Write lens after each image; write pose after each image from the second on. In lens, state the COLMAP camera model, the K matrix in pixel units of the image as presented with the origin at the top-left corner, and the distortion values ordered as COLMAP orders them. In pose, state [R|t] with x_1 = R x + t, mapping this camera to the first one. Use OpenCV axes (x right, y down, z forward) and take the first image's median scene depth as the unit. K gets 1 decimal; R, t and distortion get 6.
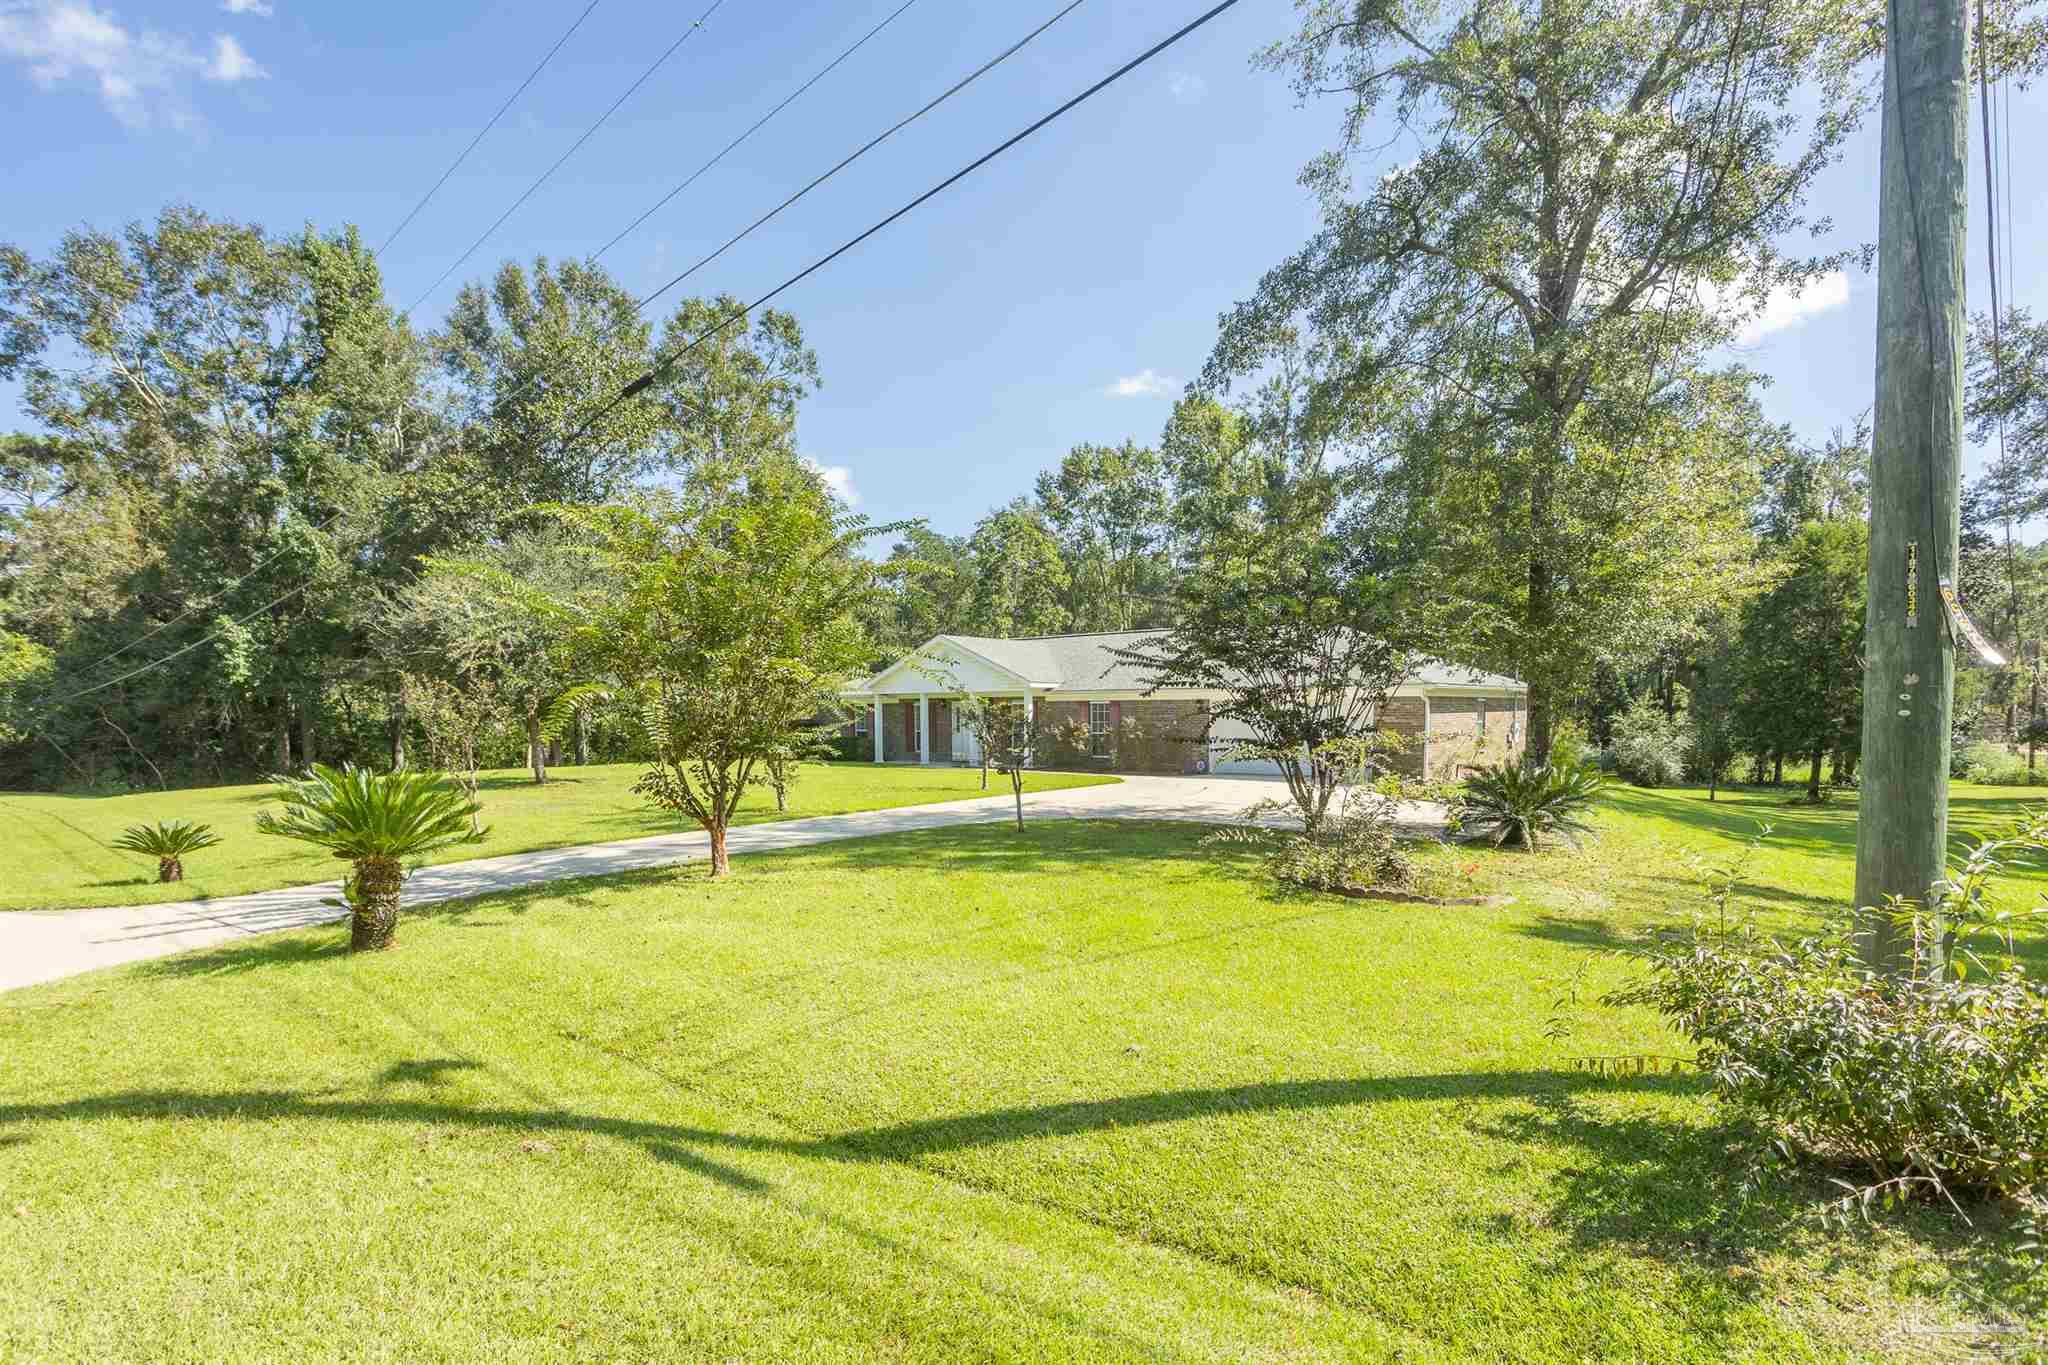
lens RADIAL K [[984.5, 0, 1017.1], [0, 984.5, 775.8], [0, 0, 1]] dist [-0.010753, 0.000084]
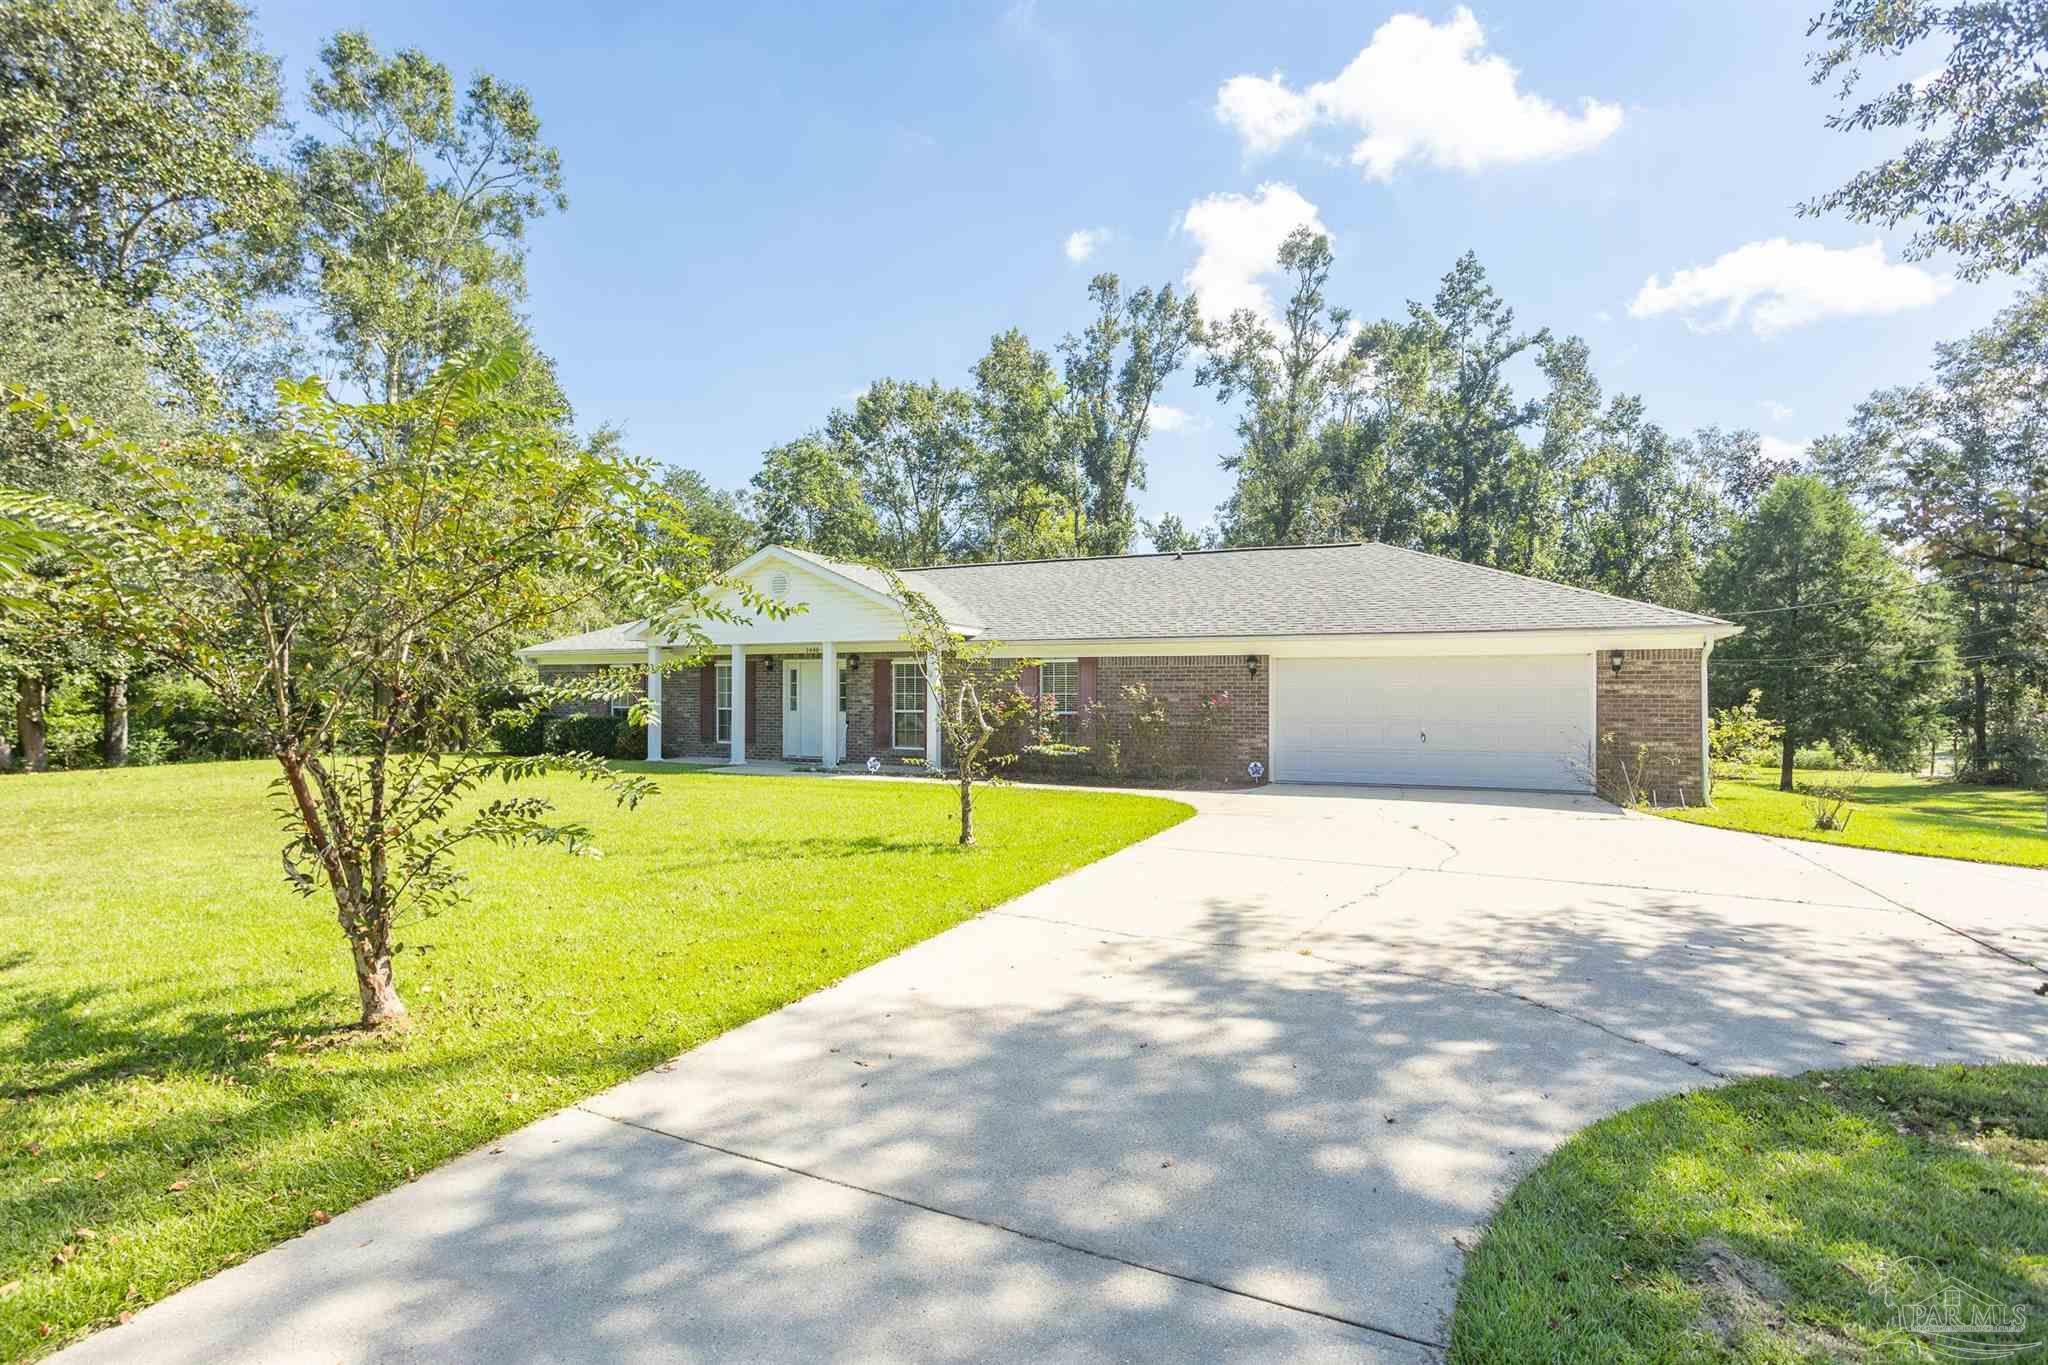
lens RADIAL K [[956.5, 0, 991.6], [0, 956.5, 679.4], [0, 0, 1]] dist [-0.035448, 0.031005]
pose [[0.971522, 0.011653, 0.236664, -0.063989], [0.006859, 0.996989, -0.077246, -0.013330], [-0.236851, 0.076669, 0.968516, 0.316783]]
